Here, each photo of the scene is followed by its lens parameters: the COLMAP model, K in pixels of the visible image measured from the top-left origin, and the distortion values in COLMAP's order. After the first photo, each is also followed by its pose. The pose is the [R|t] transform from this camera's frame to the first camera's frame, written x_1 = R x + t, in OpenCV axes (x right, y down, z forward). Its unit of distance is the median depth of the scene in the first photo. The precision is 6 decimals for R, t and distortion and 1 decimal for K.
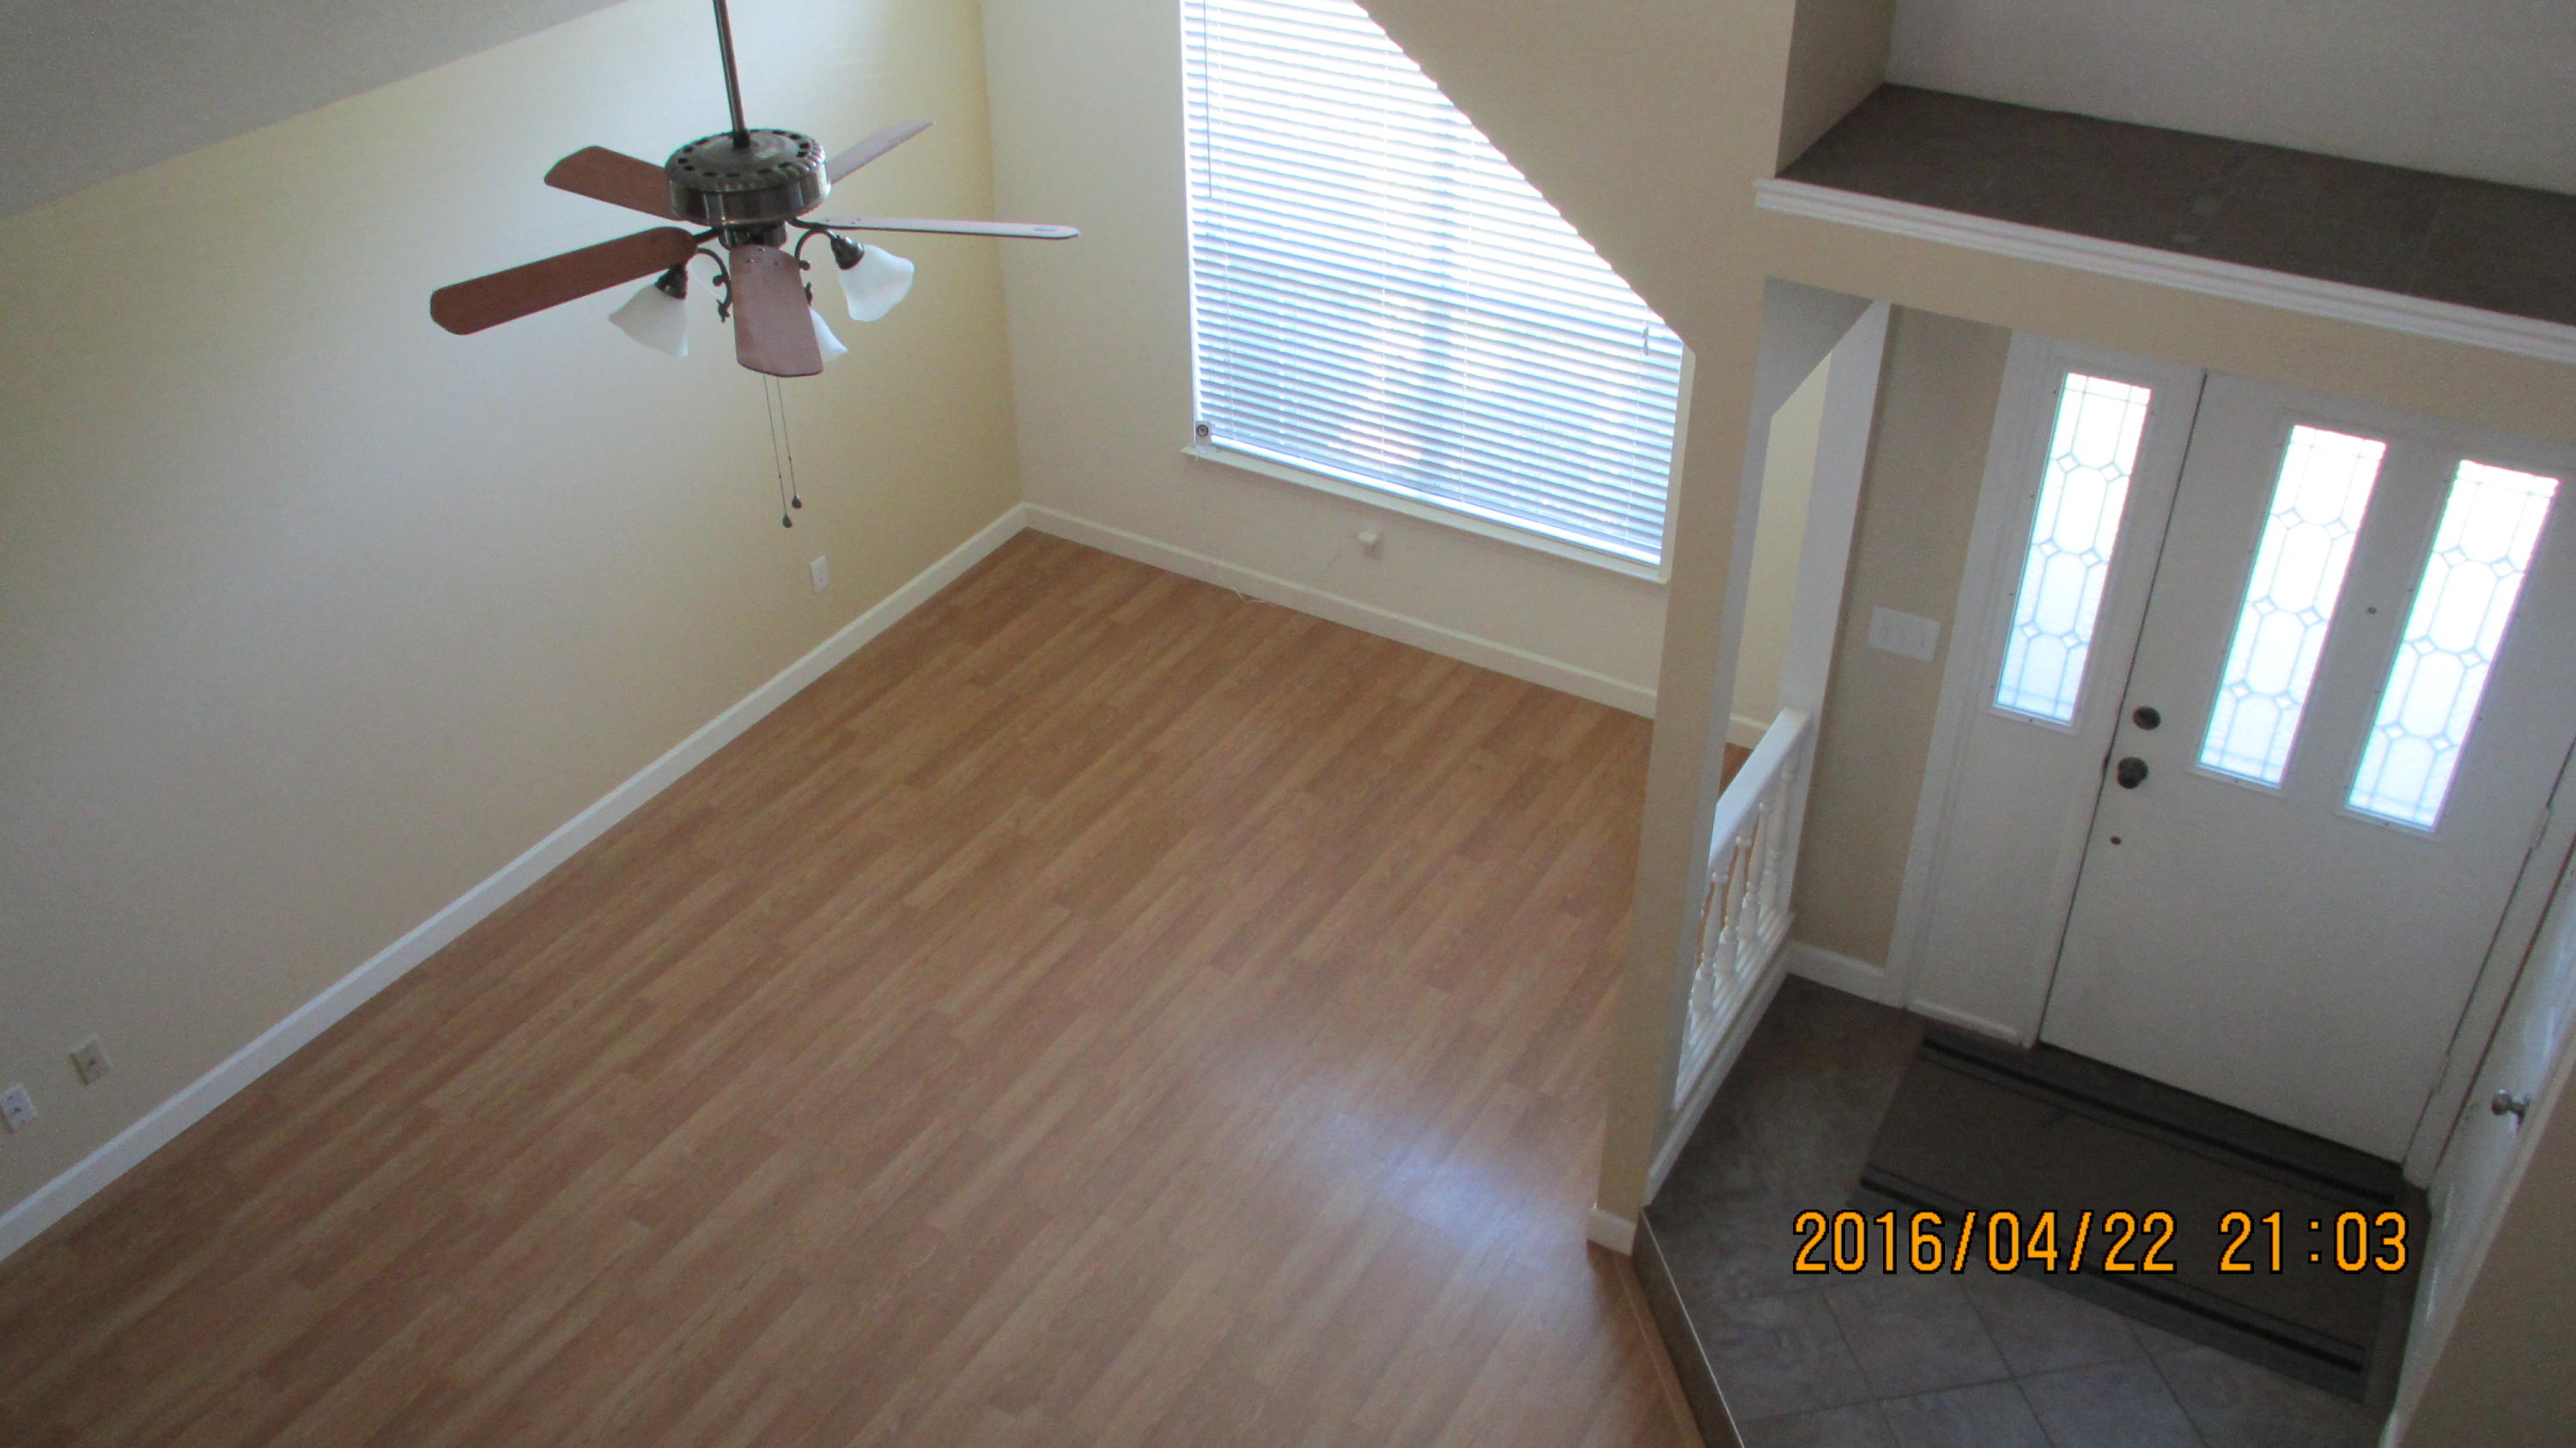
lens RADIAL K [[2137.2, 0, 1282.7], [0, 2137.2, 730.4], [0, 0, 1]] dist [-0.030729, 0.016447]
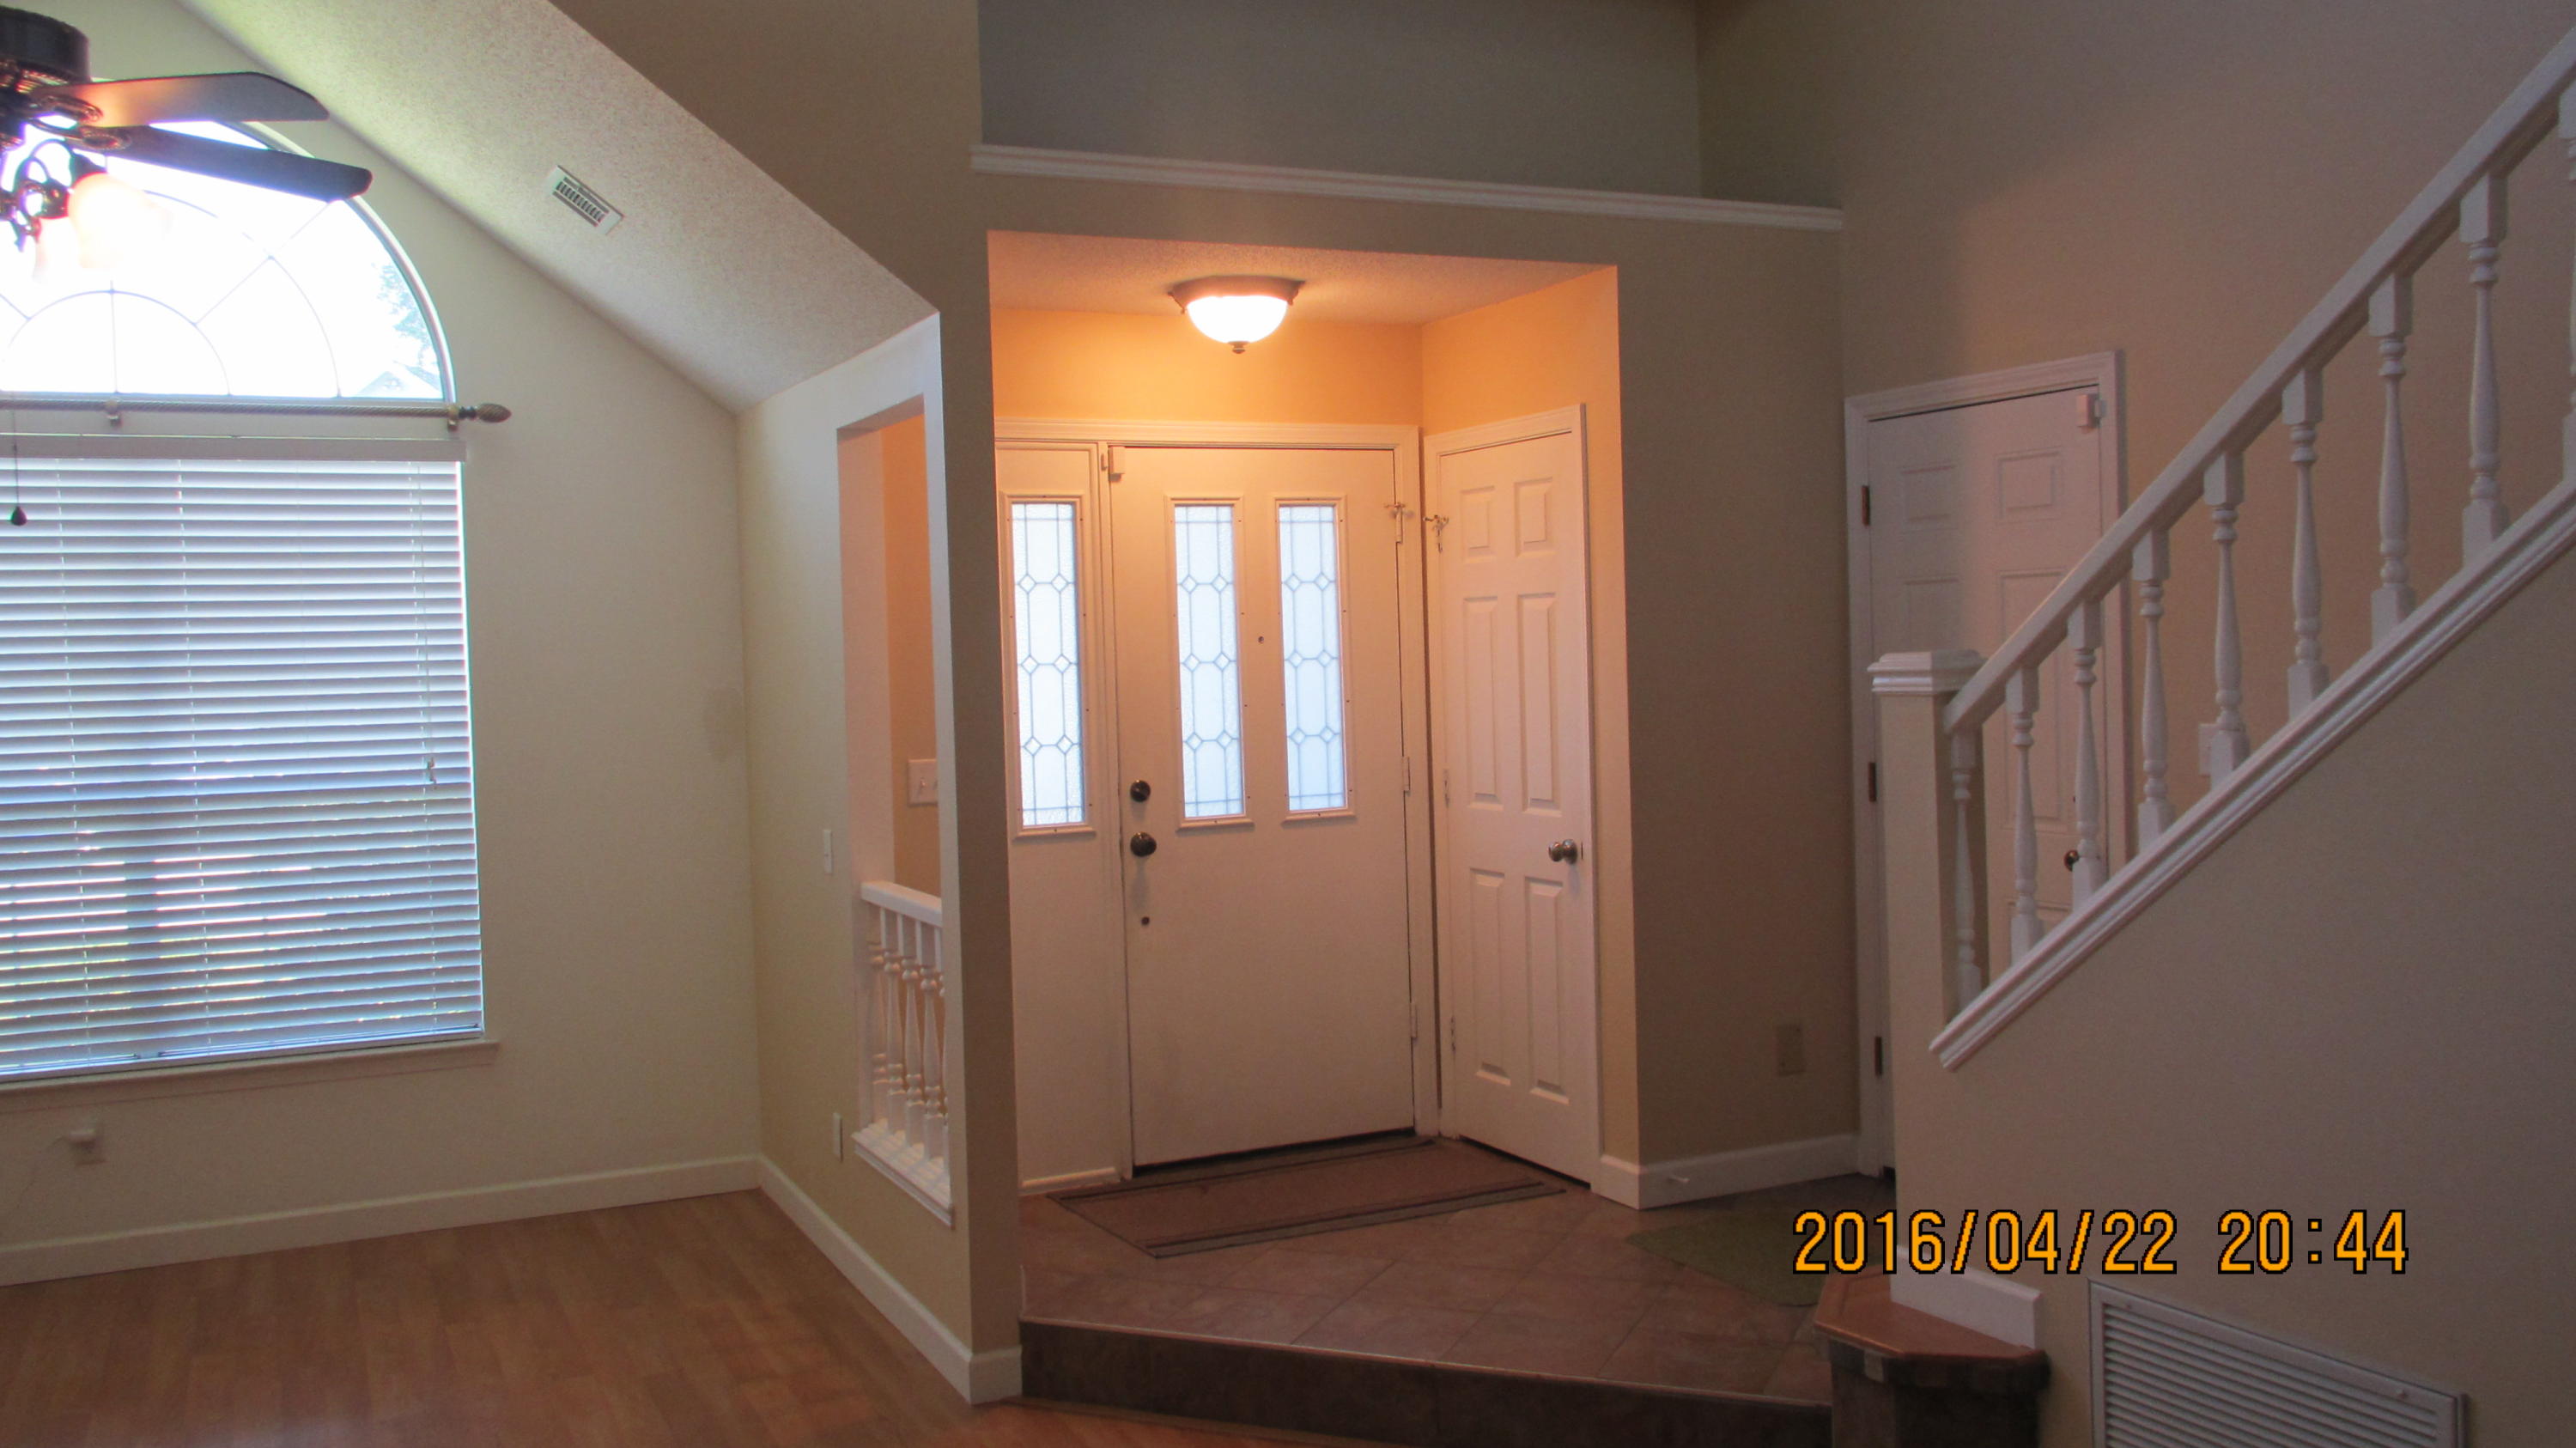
lens RADIAL K [[2137.2, 0, 1273.9], [0, 2137.2, 709.6], [0, 0, 1]] dist [-0.030729, 0.016447]
pose [[0.555815, -0.030471, 0.830747, -0.519741], [0.495110, 0.814890, -0.301366, 0.339466], [-0.667784, 0.578814, 0.468015, 0.351041]]
